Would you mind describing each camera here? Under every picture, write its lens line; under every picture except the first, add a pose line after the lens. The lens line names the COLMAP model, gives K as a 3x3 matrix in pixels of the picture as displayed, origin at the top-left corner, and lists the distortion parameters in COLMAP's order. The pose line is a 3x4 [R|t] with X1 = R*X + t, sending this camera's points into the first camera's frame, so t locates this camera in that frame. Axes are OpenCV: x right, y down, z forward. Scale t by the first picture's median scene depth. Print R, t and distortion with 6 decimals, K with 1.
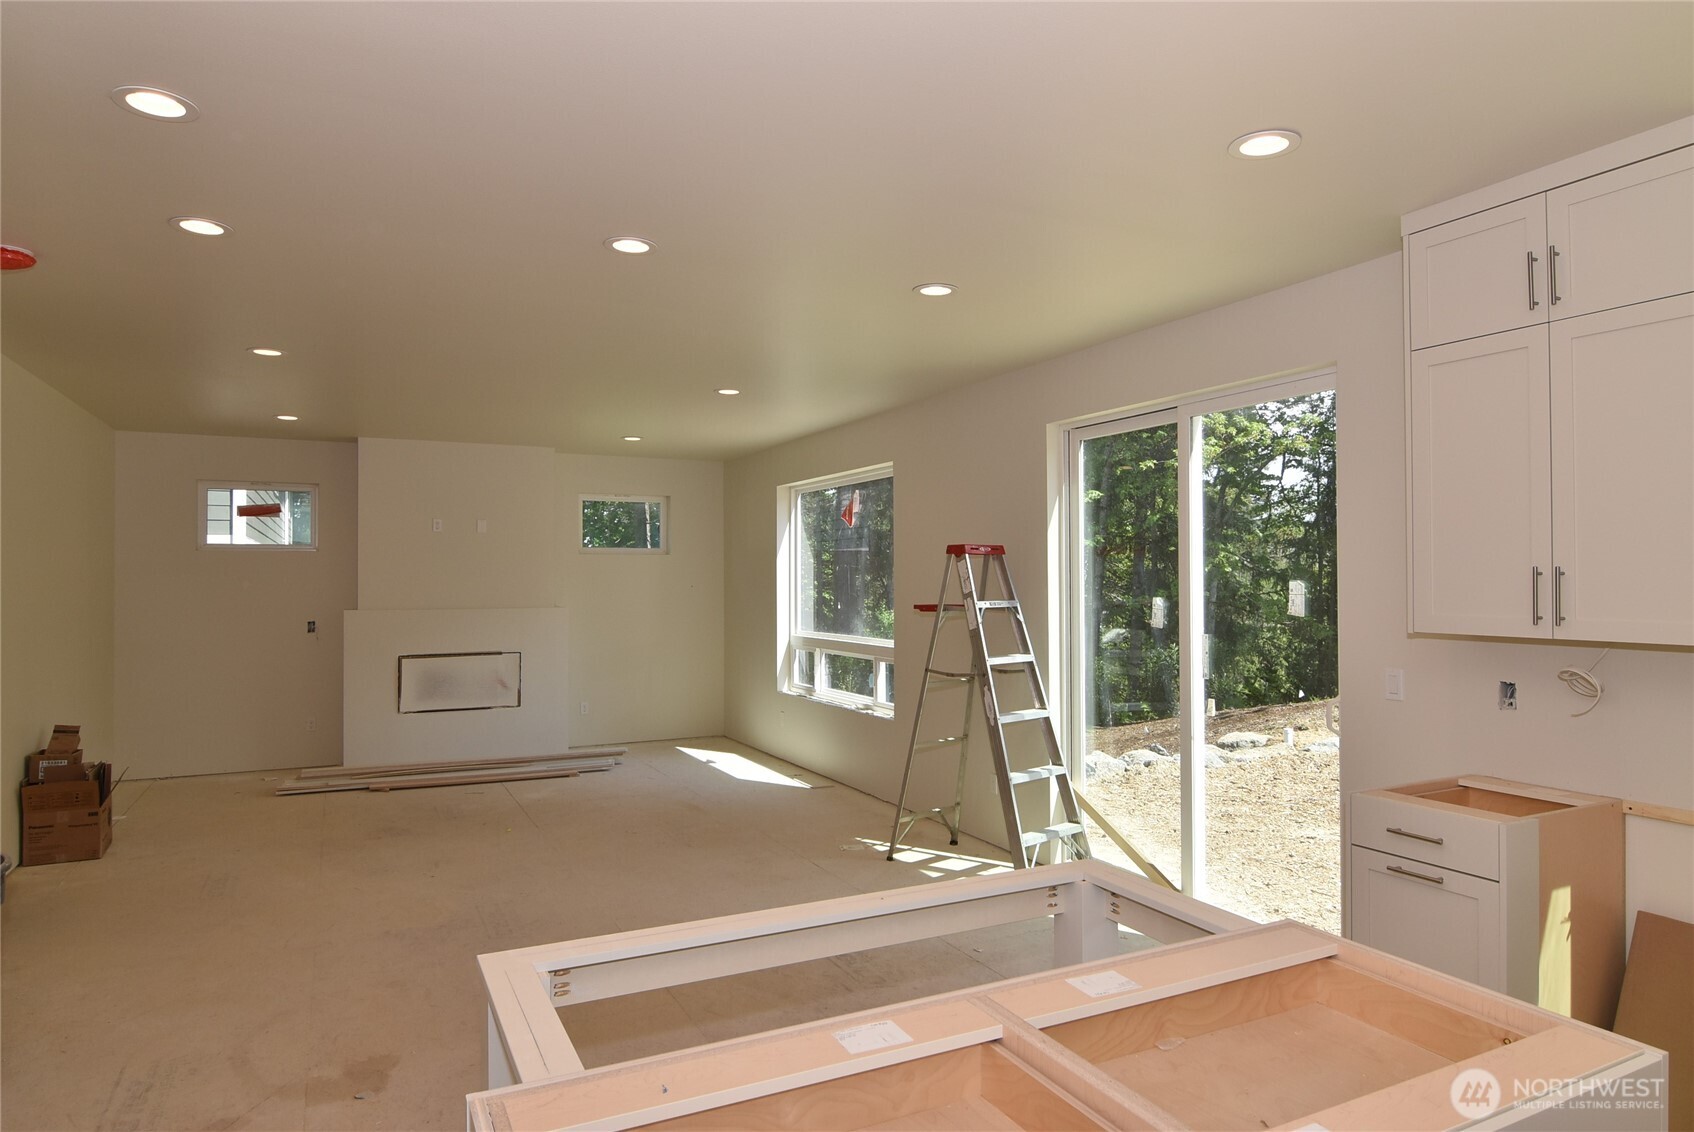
lens RADIAL K [[1015.7, 0, 847.0], [0, 1015.7, 566.0], [0, 0, 1]] dist [0.004673, -0.021775]
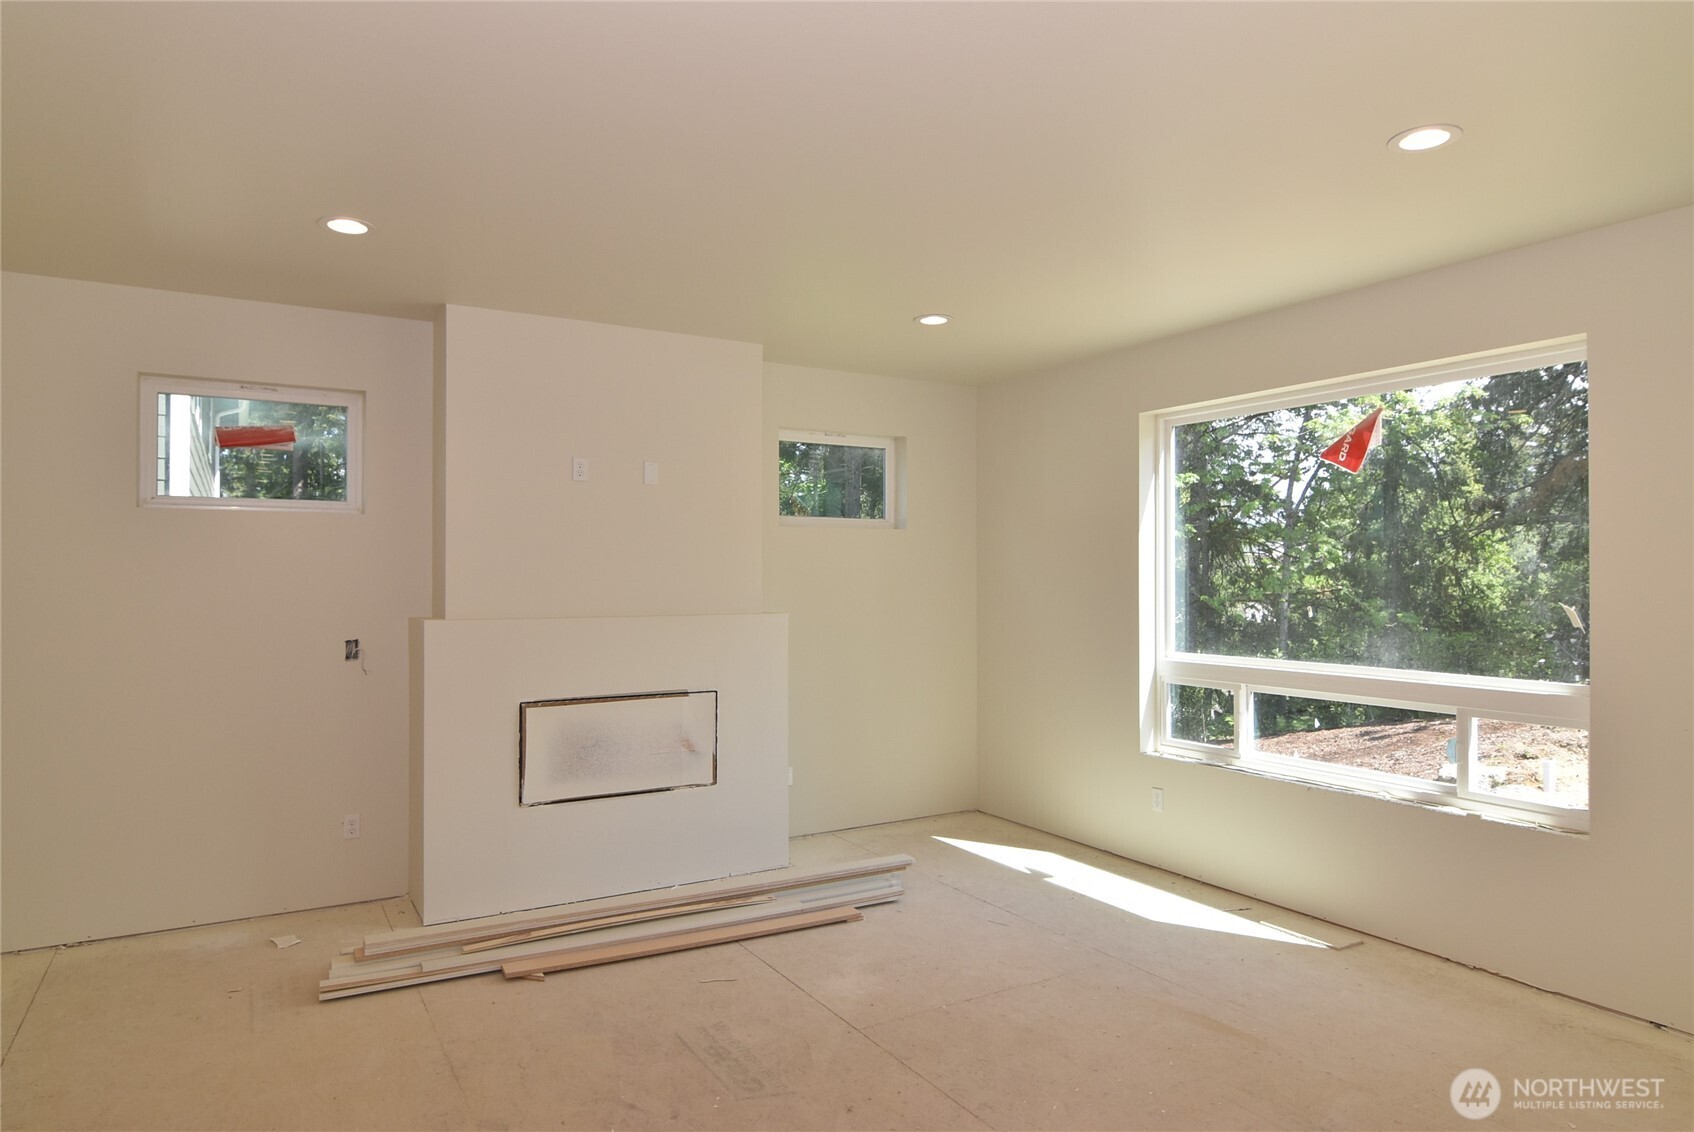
lens RADIAL K [[1011.4, 0, 848.0], [0, 1011.4, 574.7], [0, 0, 1]] dist [-0.000896, -0.021252]
pose [[0.997413, 0.003242, 0.071809, -0.297525], [-0.003969, 0.999942, 0.009984, 0.012667], [-0.071773, -0.010243, 0.997368, 0.431619]]
